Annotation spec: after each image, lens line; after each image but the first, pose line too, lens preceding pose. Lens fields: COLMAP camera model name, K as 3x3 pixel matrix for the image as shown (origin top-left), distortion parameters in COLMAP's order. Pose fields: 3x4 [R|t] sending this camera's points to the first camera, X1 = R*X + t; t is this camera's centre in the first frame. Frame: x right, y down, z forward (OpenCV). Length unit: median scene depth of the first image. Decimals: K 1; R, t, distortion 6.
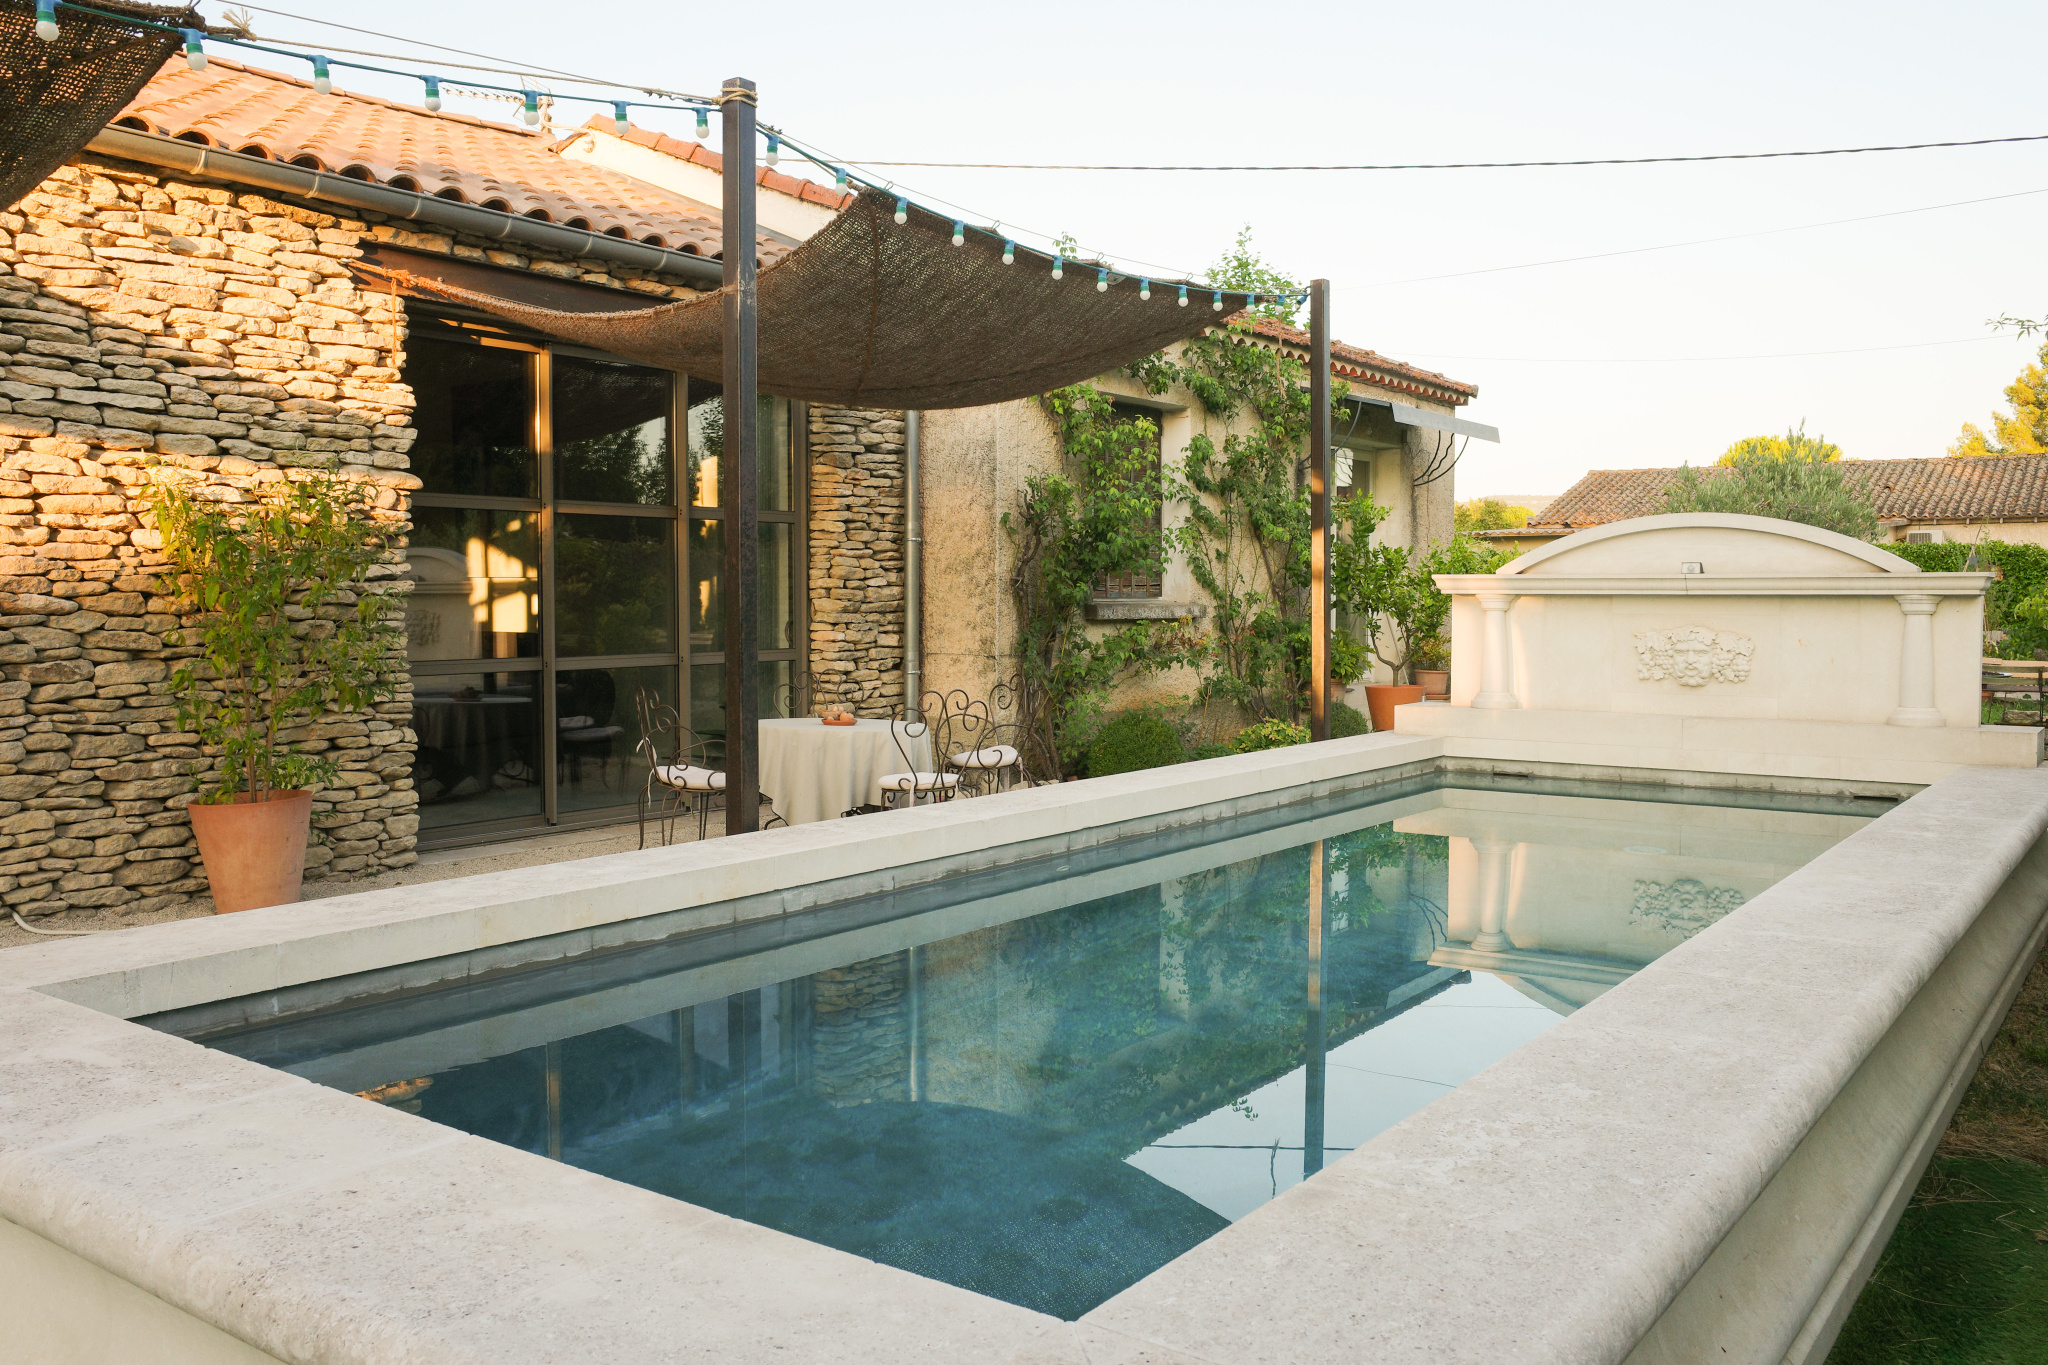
lens RADIAL K [[1612.7, 0, 1024.0], [0, 1612.7, 682.5], [0, 0, 1]] dist [-0.074509, 0.002571]
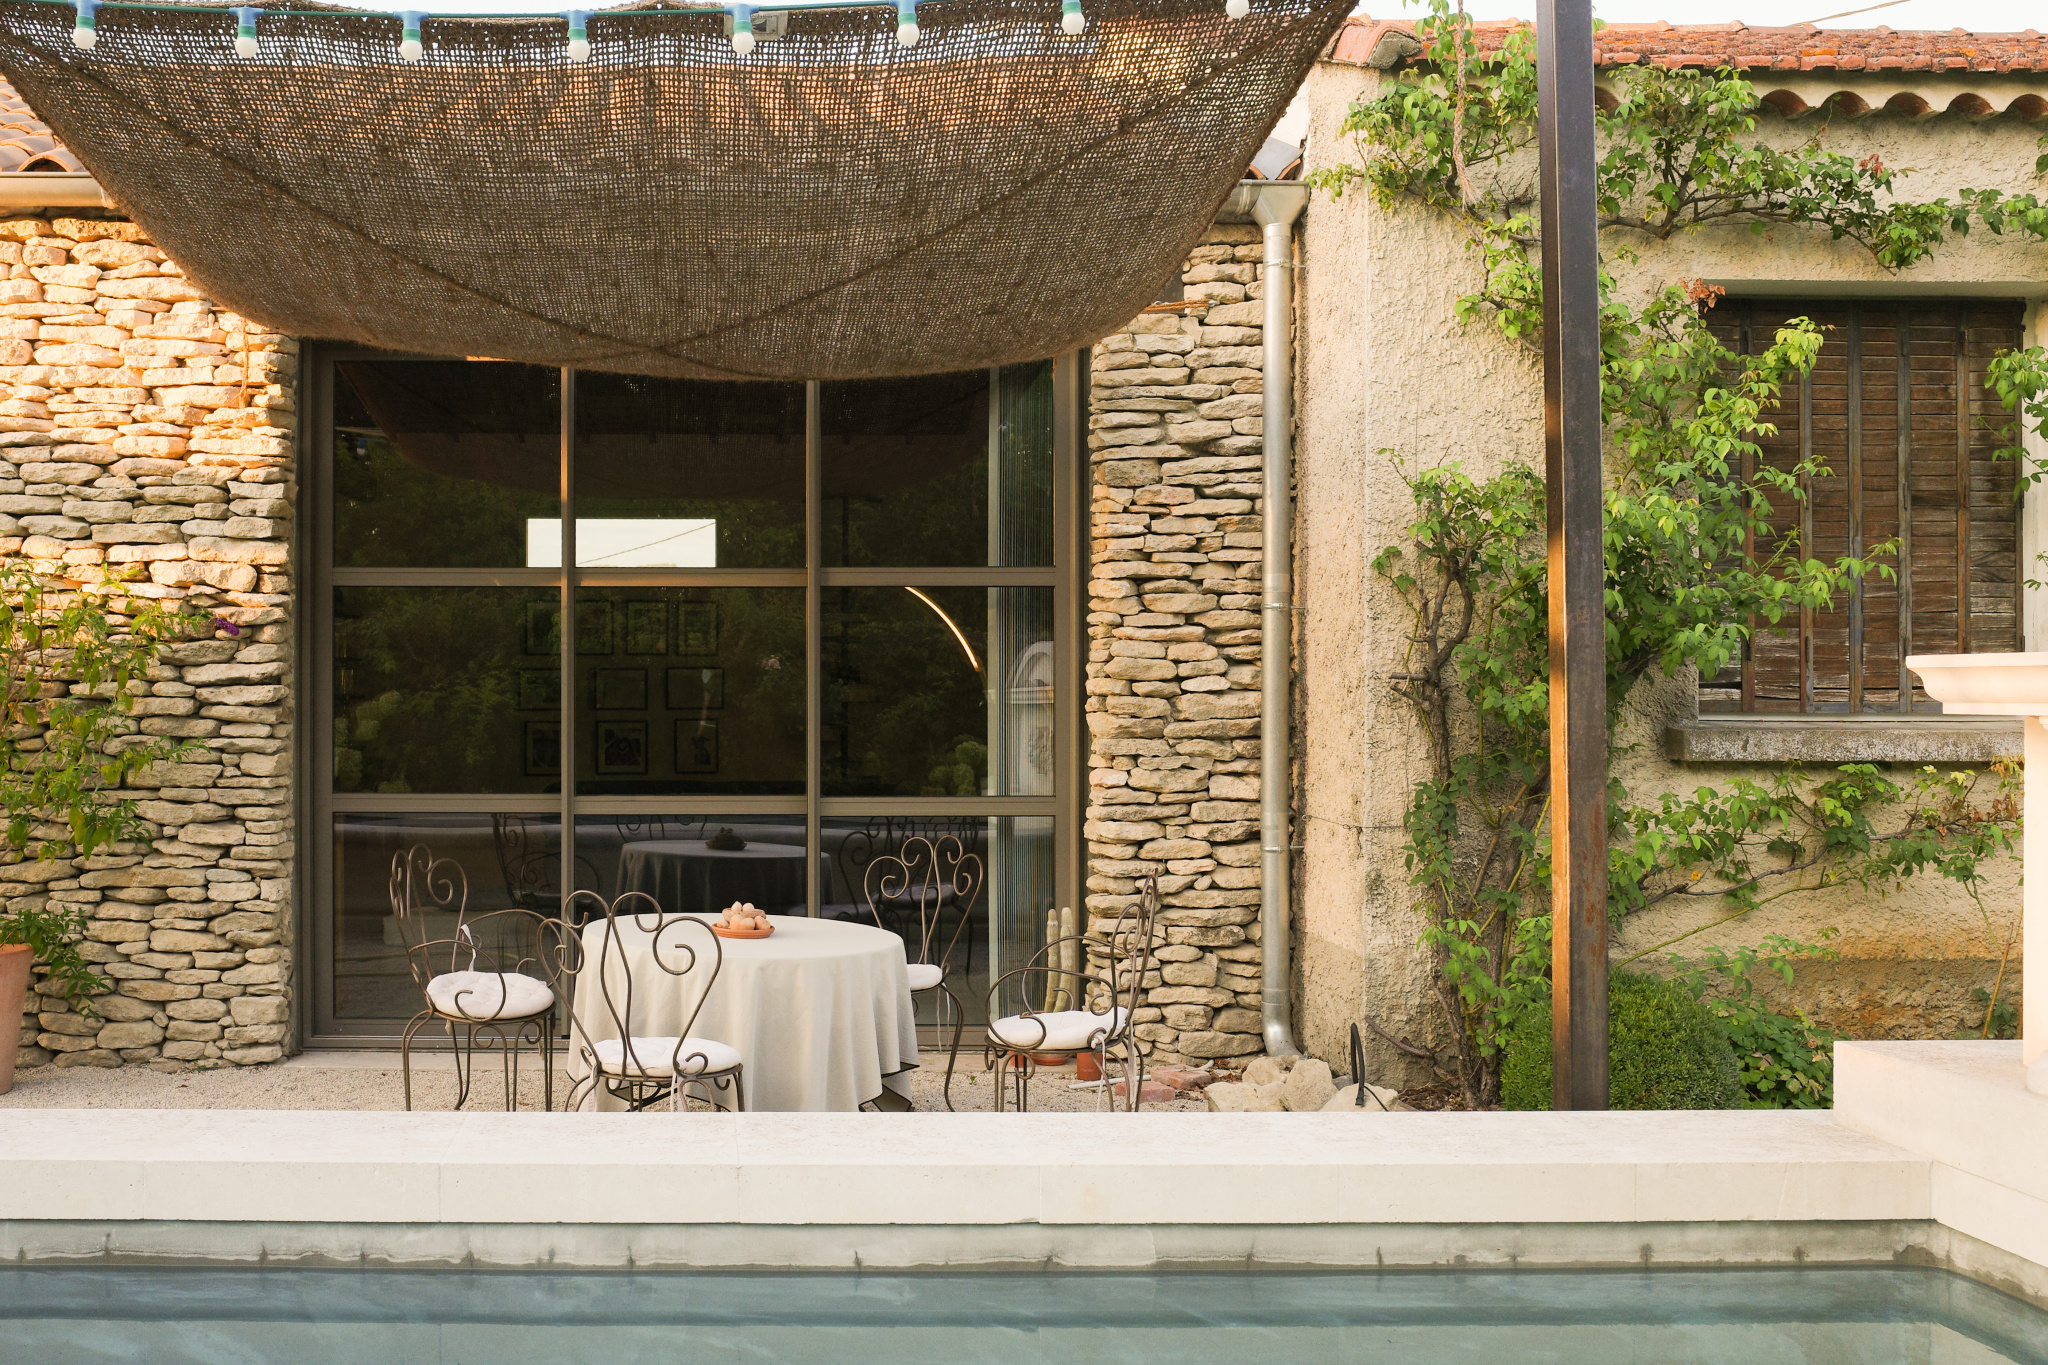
lens RADIAL K [[1897.6, 0, 1024.0], [0, 1897.6, 682.5], [0, 0, 1]] dist [-0.044401, 0.007415]
pose [[0.602433, -0.004090, -0.798159, 0.546780], [-0.044710, 0.998244, -0.038862, -0.047089], [0.796916, 0.059097, 0.601192, 0.757018]]
